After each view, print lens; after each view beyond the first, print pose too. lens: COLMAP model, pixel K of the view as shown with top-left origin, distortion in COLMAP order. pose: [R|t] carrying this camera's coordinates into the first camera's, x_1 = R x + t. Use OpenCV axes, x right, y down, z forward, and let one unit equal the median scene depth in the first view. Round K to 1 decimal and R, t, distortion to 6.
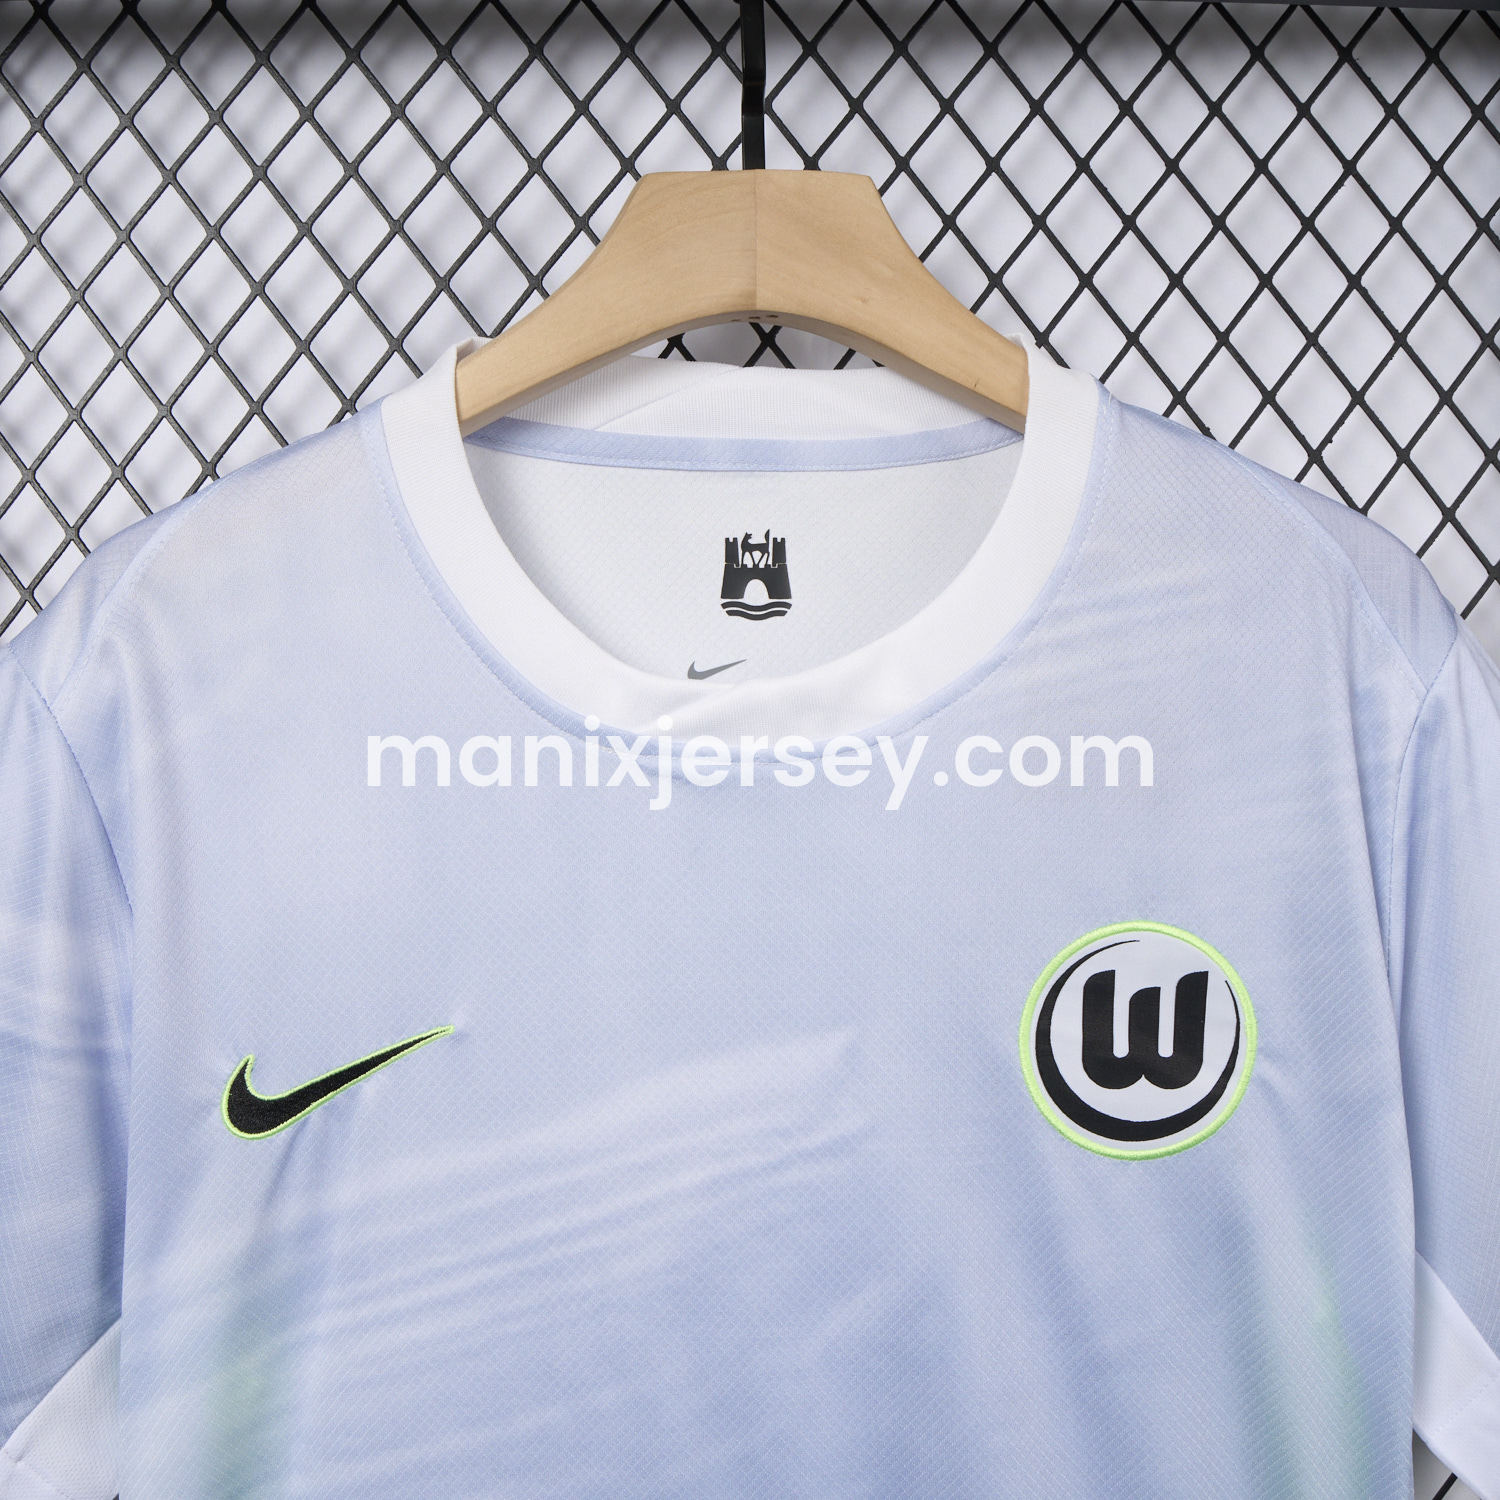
lens RADIAL K [[2281.1, 0, 750.0], [0, 2281.1, 750.0], [0, 0, 1]] dist [-0.038213, -0.015853]
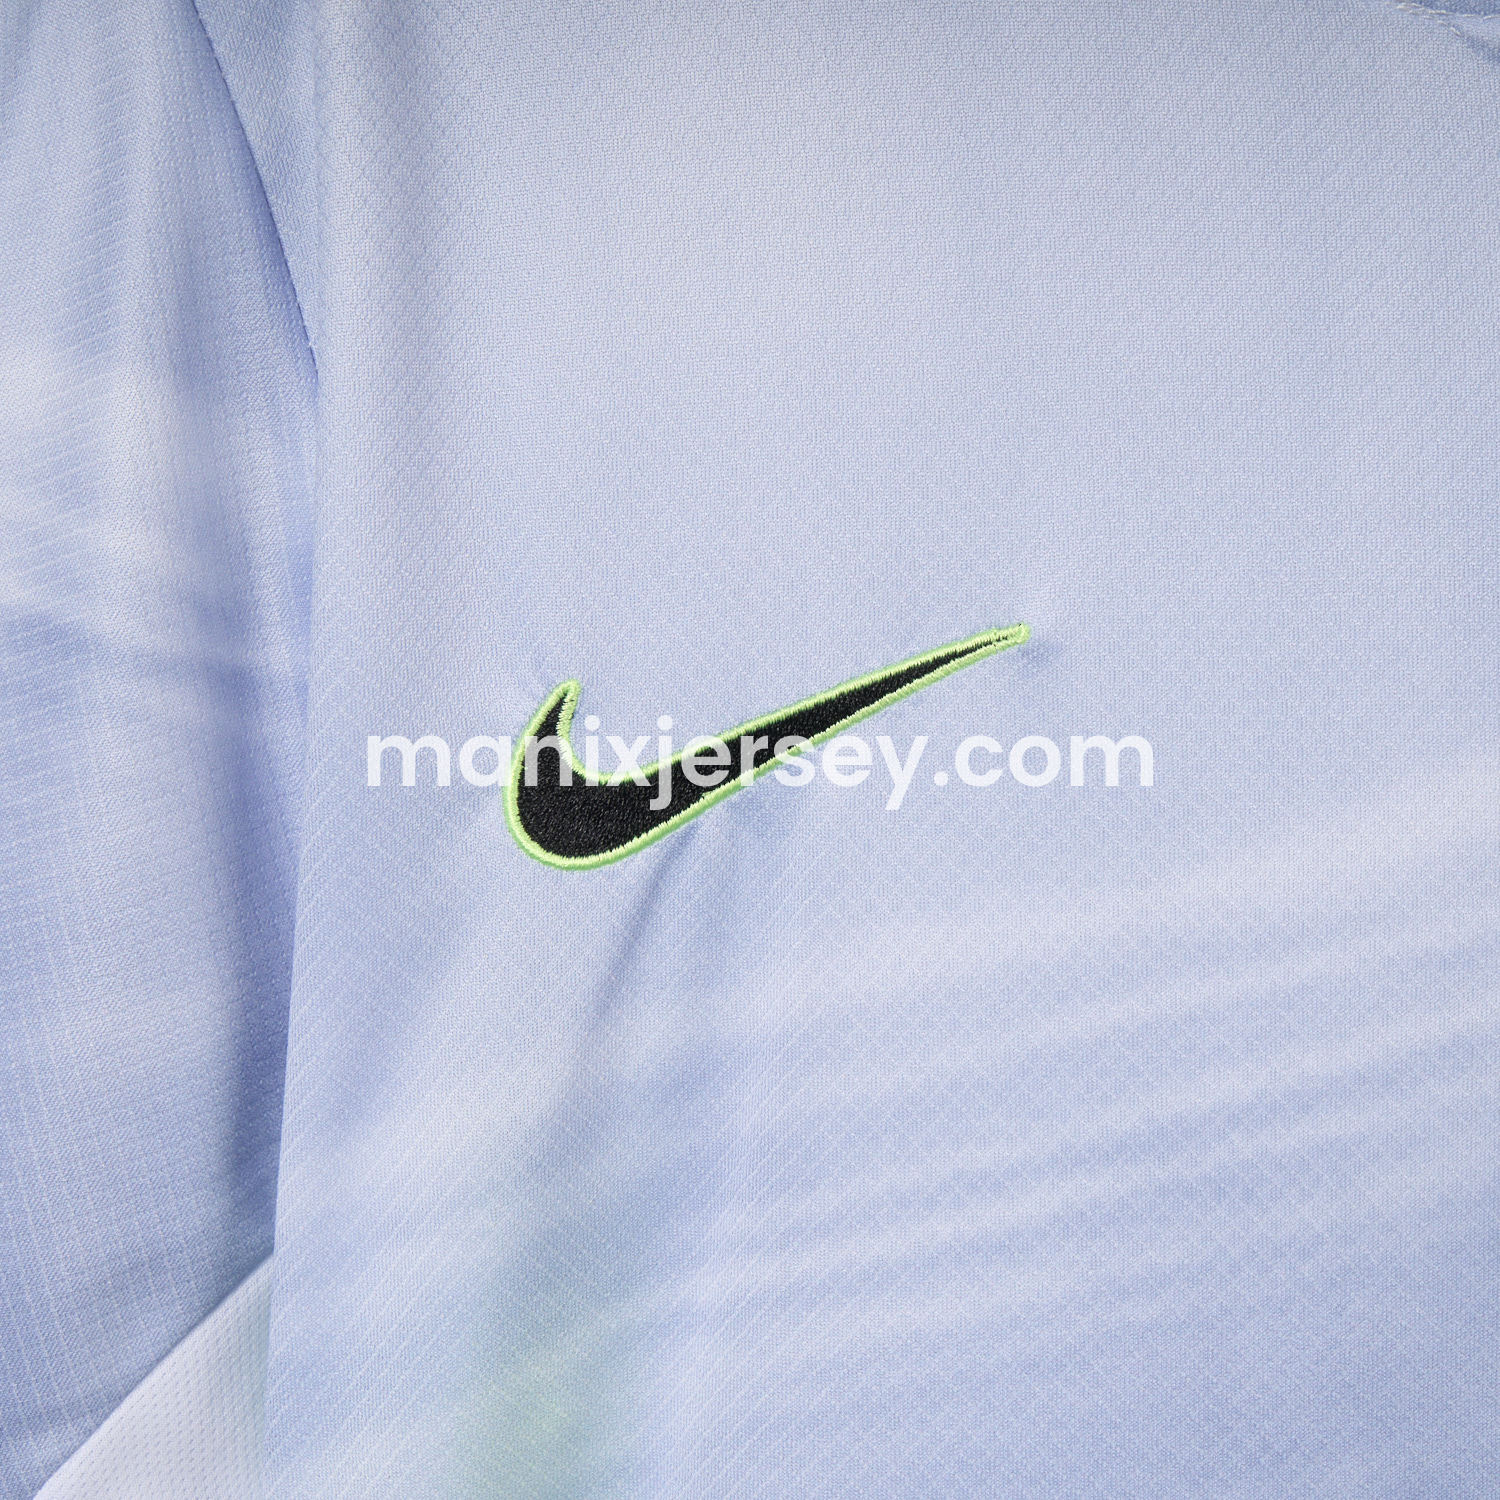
lens RADIAL K [[2499.0, 0, 750.0], [0, 2499.0, 750.0], [0, 0, 1]] dist [0.014281, -0.100051]
pose [[0.996138, 0.025972, -0.083878, -0.142253], [-0.023664, 0.999317, 0.028391, 0.132302], [0.084558, -0.026297, 0.996071, 0.510374]]
